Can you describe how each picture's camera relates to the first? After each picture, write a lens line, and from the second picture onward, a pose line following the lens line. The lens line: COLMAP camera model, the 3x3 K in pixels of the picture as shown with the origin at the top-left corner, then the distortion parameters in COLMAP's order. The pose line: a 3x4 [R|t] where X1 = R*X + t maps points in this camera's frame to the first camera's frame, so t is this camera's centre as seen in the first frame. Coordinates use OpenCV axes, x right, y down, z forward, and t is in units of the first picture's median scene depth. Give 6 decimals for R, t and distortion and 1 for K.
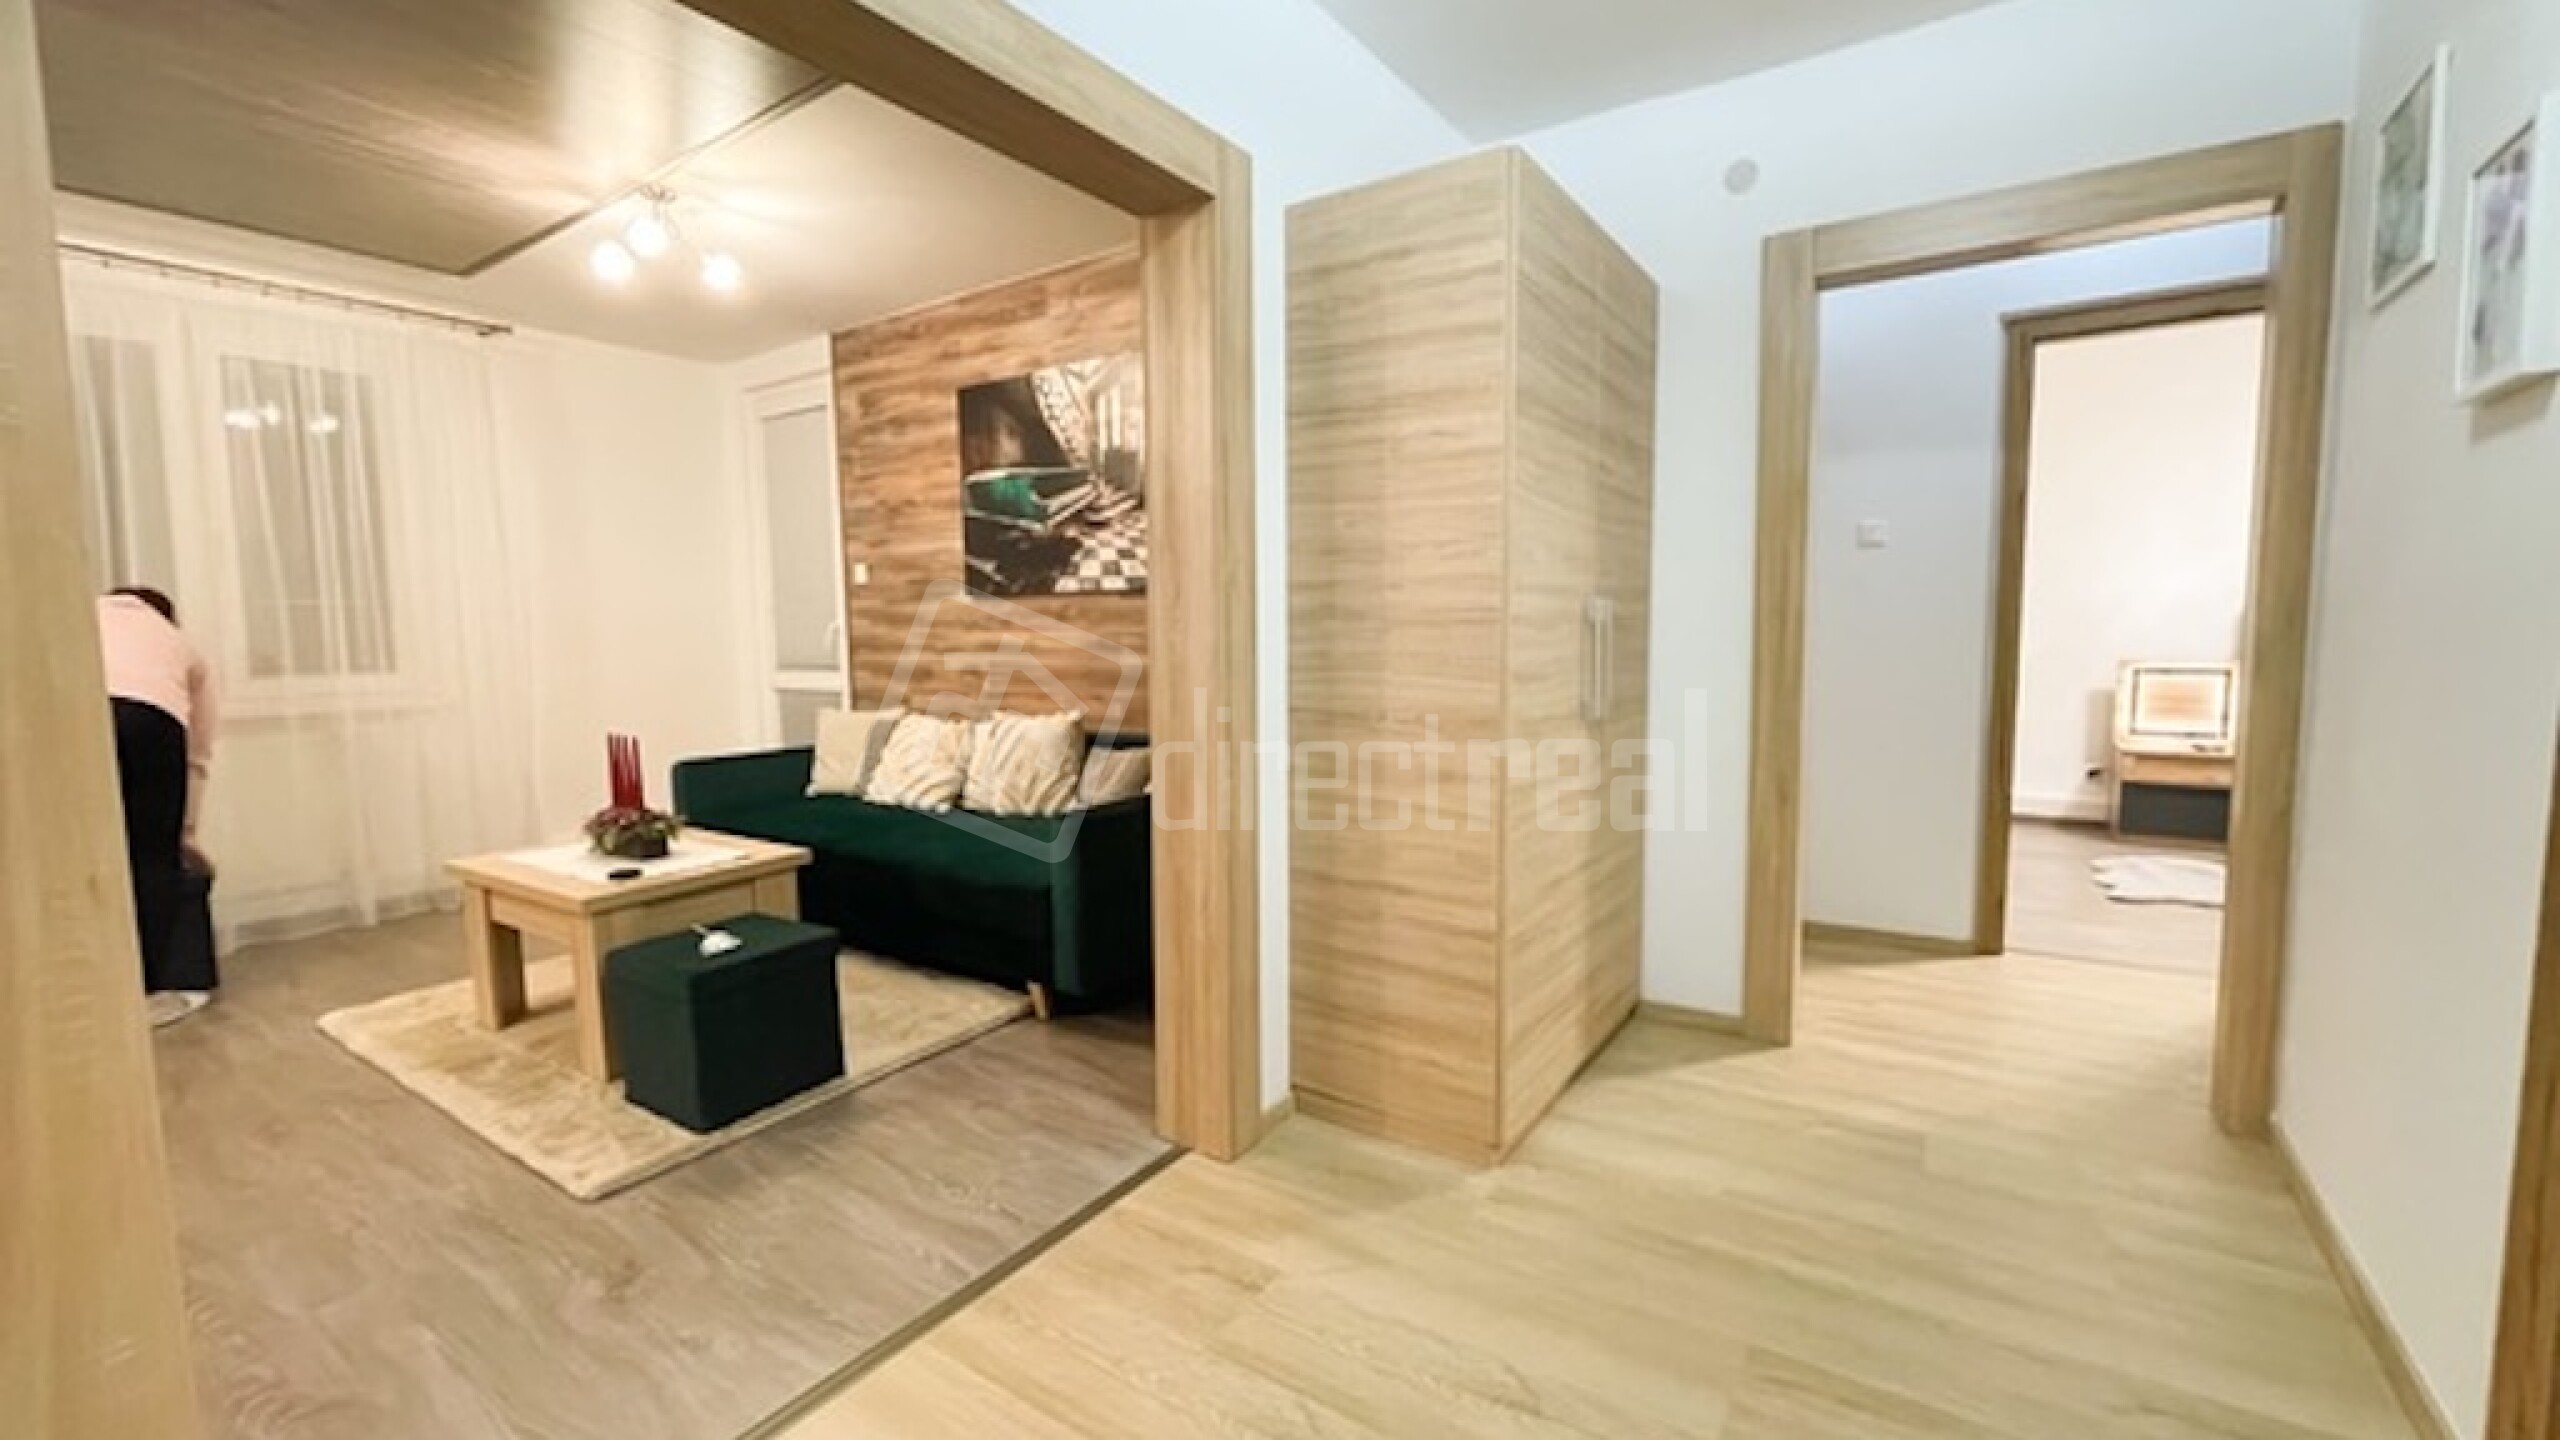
lens RADIAL K [[1036.6, 0, 1285.2], [0, 1036.6, 717.5], [0, 0, 1]] dist [-0.013532, 0.001077]
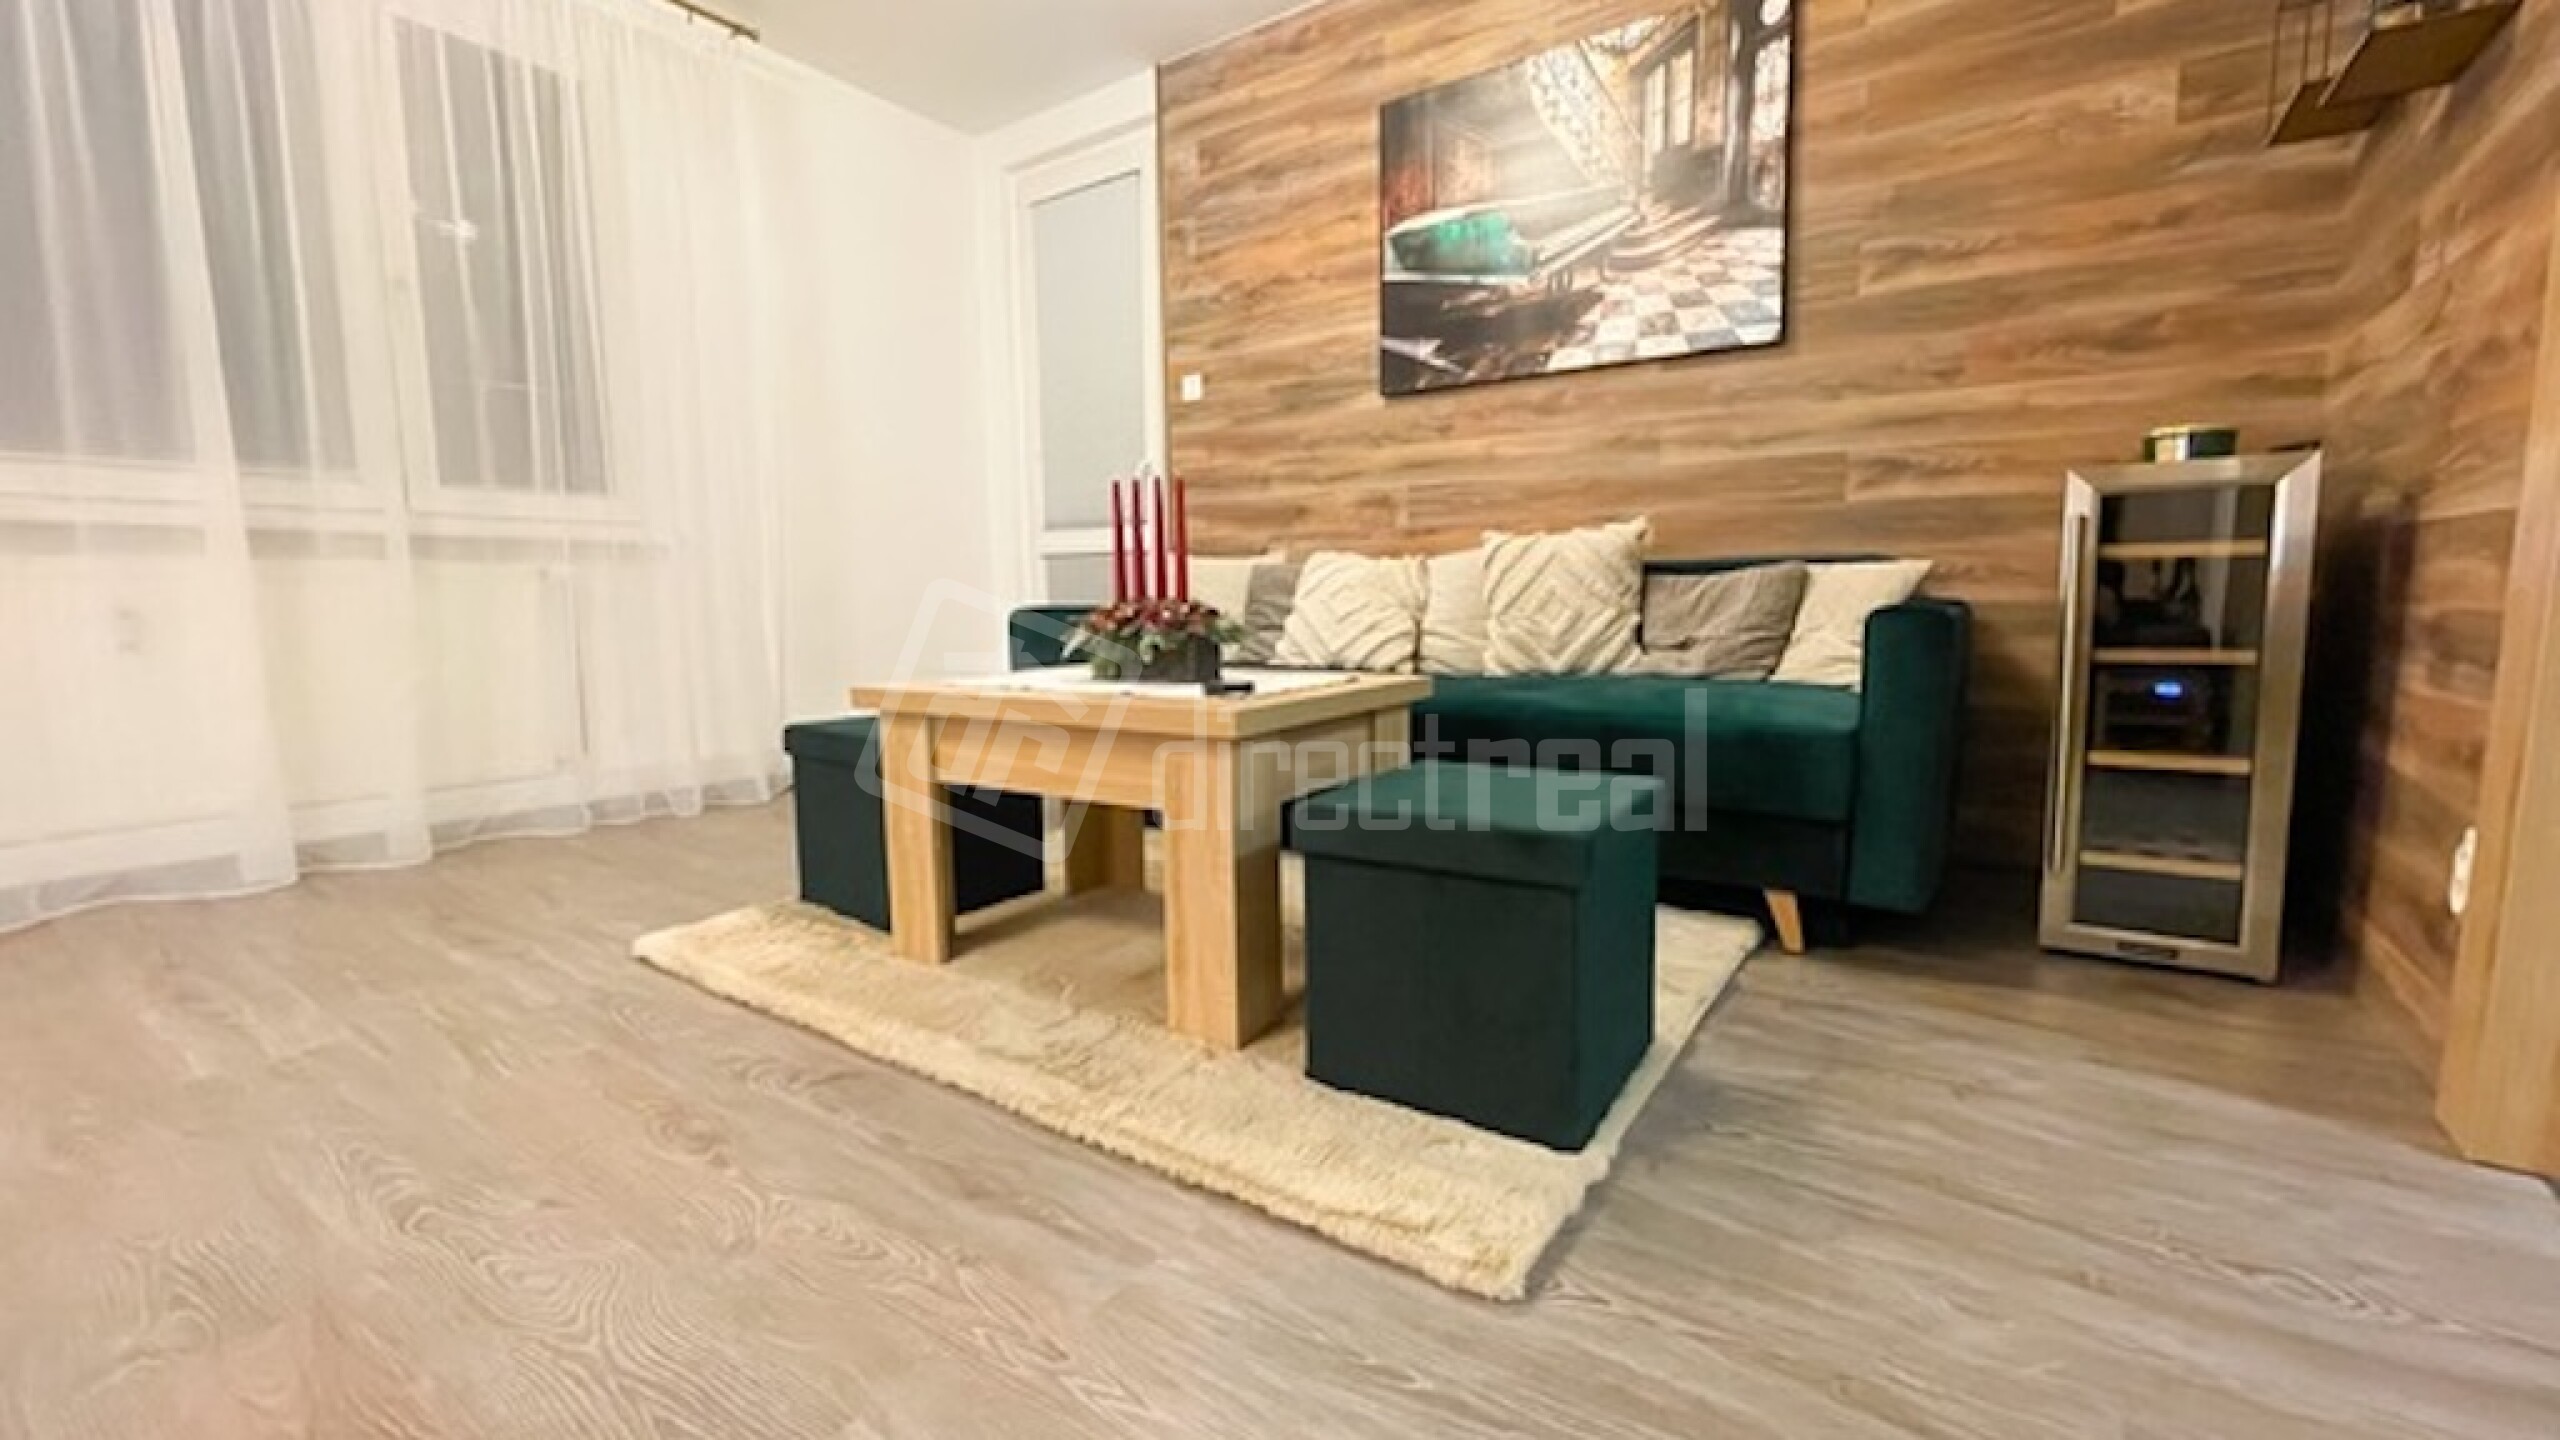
lens RADIAL K [[1036.6, 0, 1263.8], [0, 1036.6, 716.7], [0, 0, 1]] dist [-0.013532, 0.001077]
pose [[0.999585, 0.006153, -0.028129, -0.402604], [-0.005560, 0.999762, 0.021114, 0.104455], [0.028252, -0.020949, 0.999381, 0.282659]]
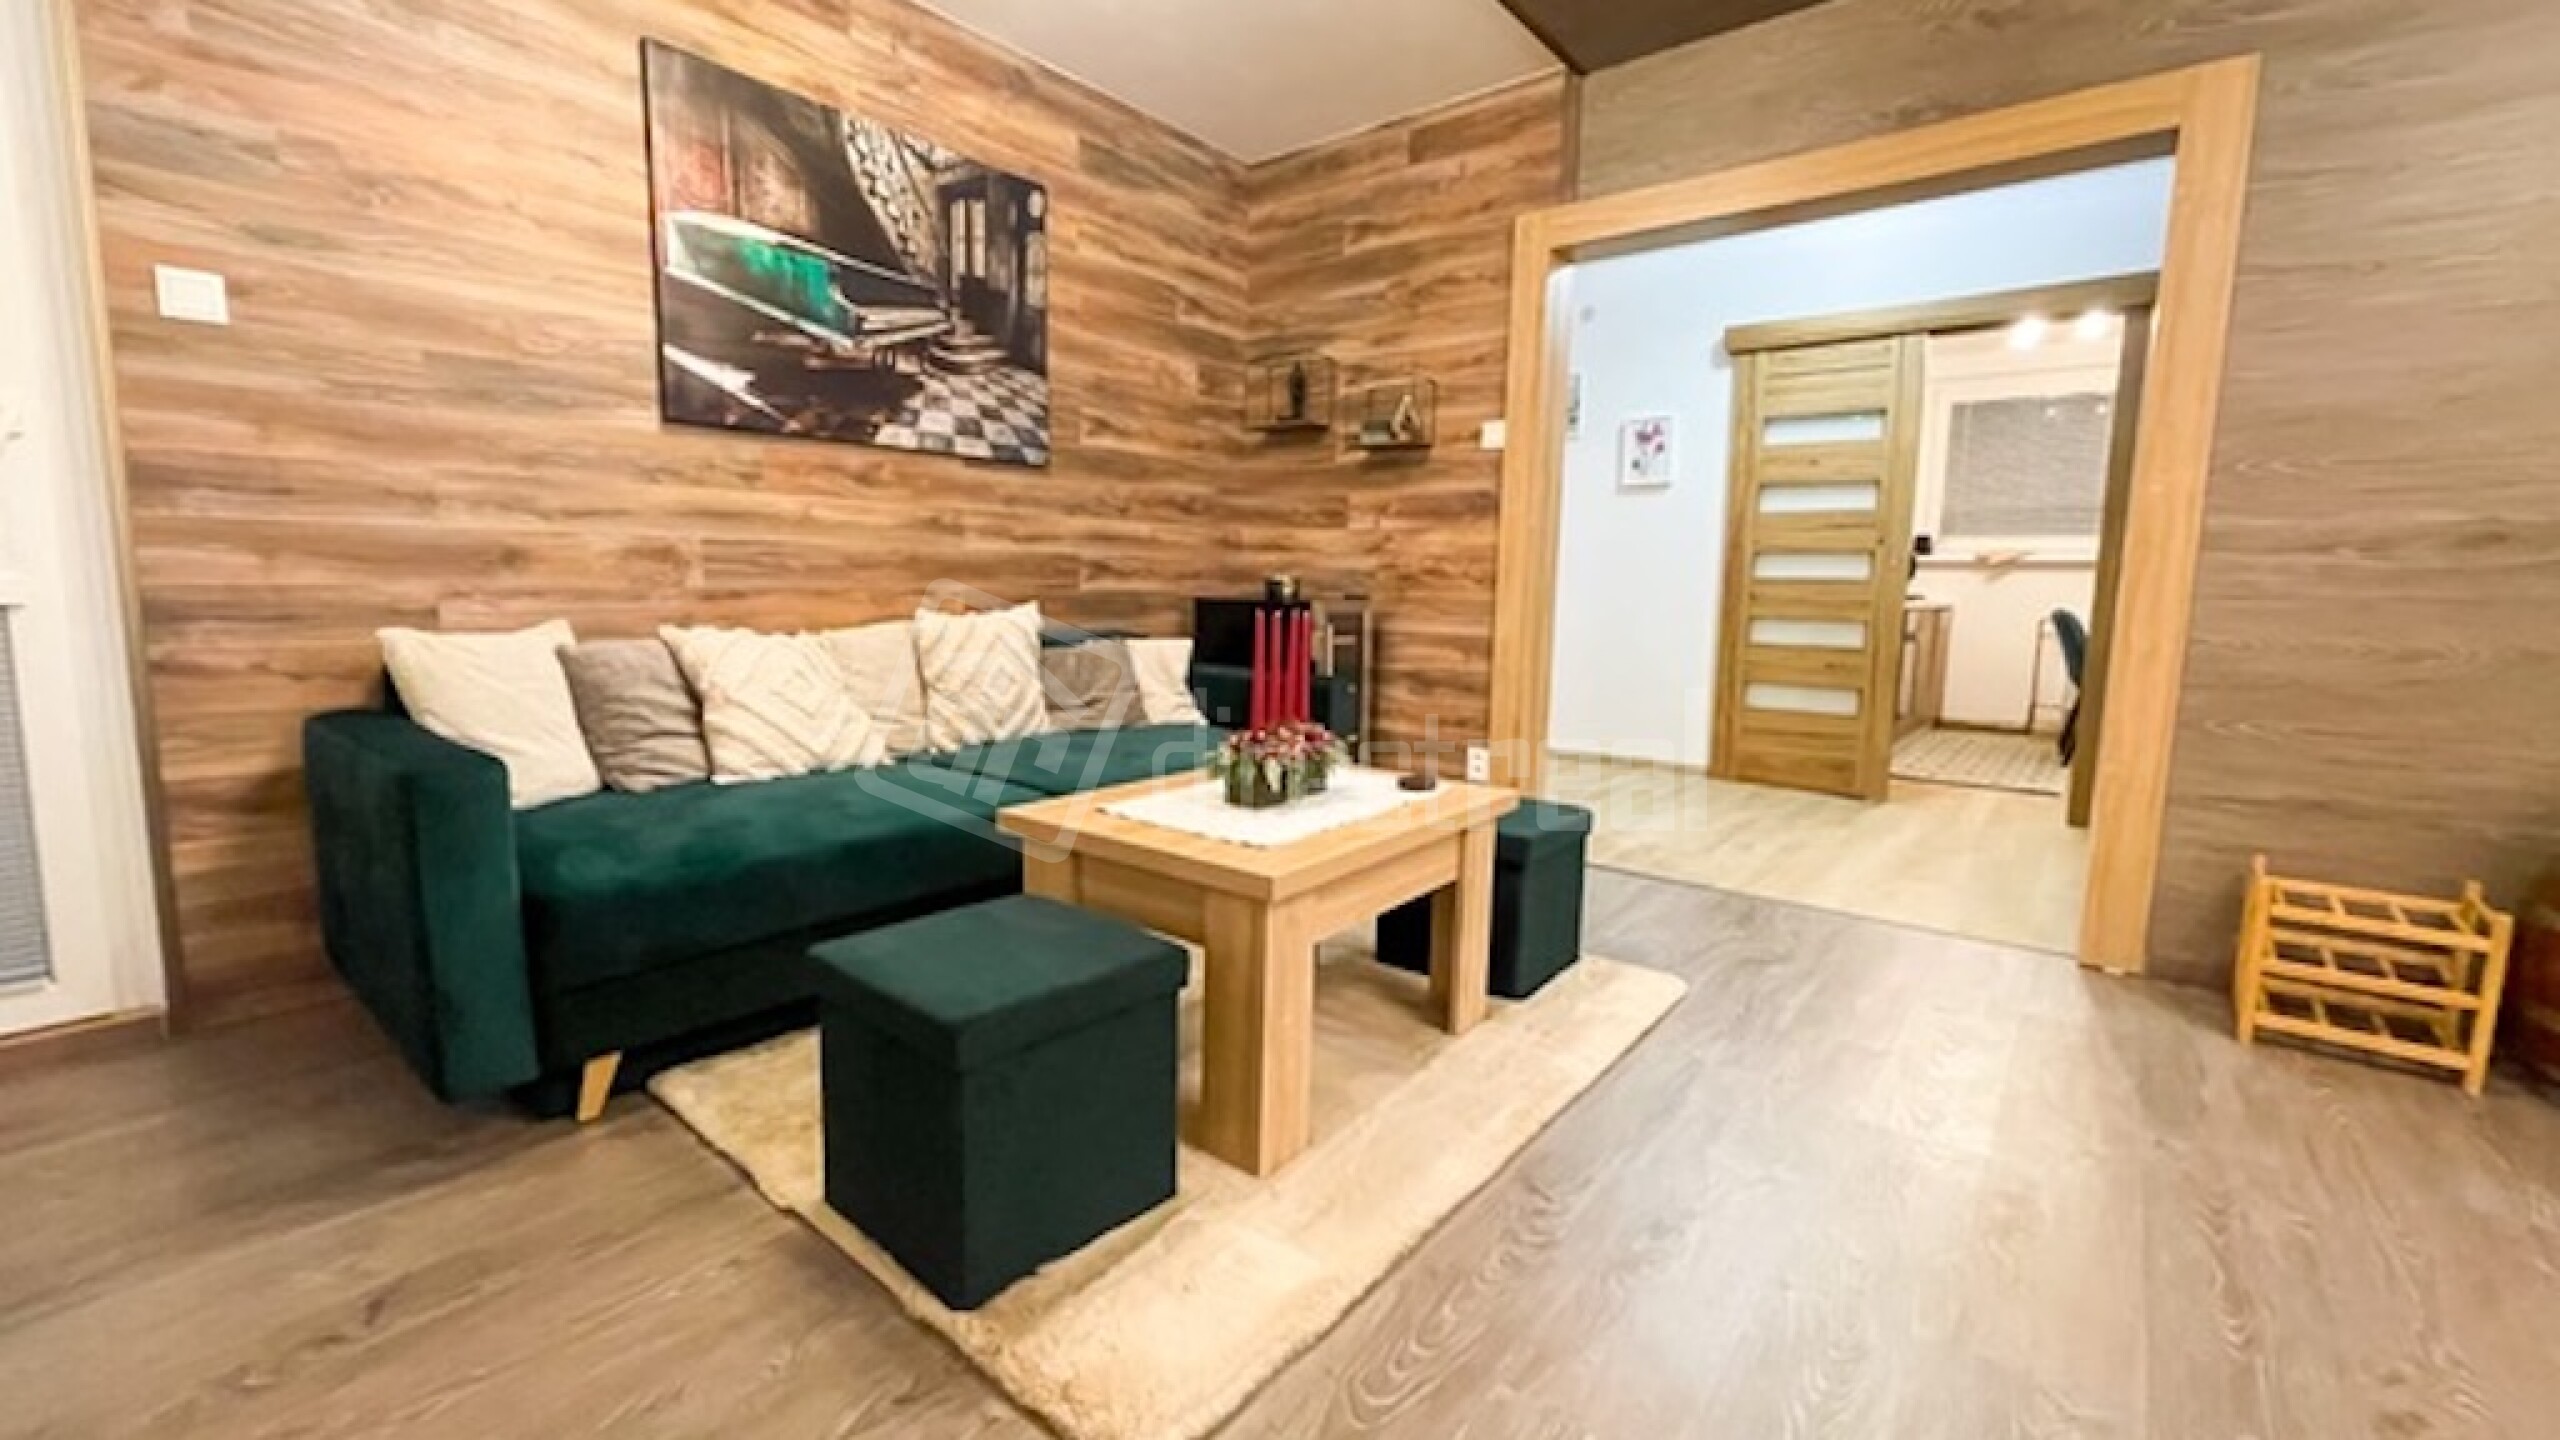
lens RADIAL K [[1036.6, 0, 1294.5], [0, 1036.6, 713.1], [0, 0, 1]] dist [-0.013532, 0.001077]
pose [[0.086651, -0.108011, 0.990366, -0.934795], [0.070746, 0.992263, 0.102028, 0.010471], [-0.993724, 0.061223, 0.093622, 0.671600]]
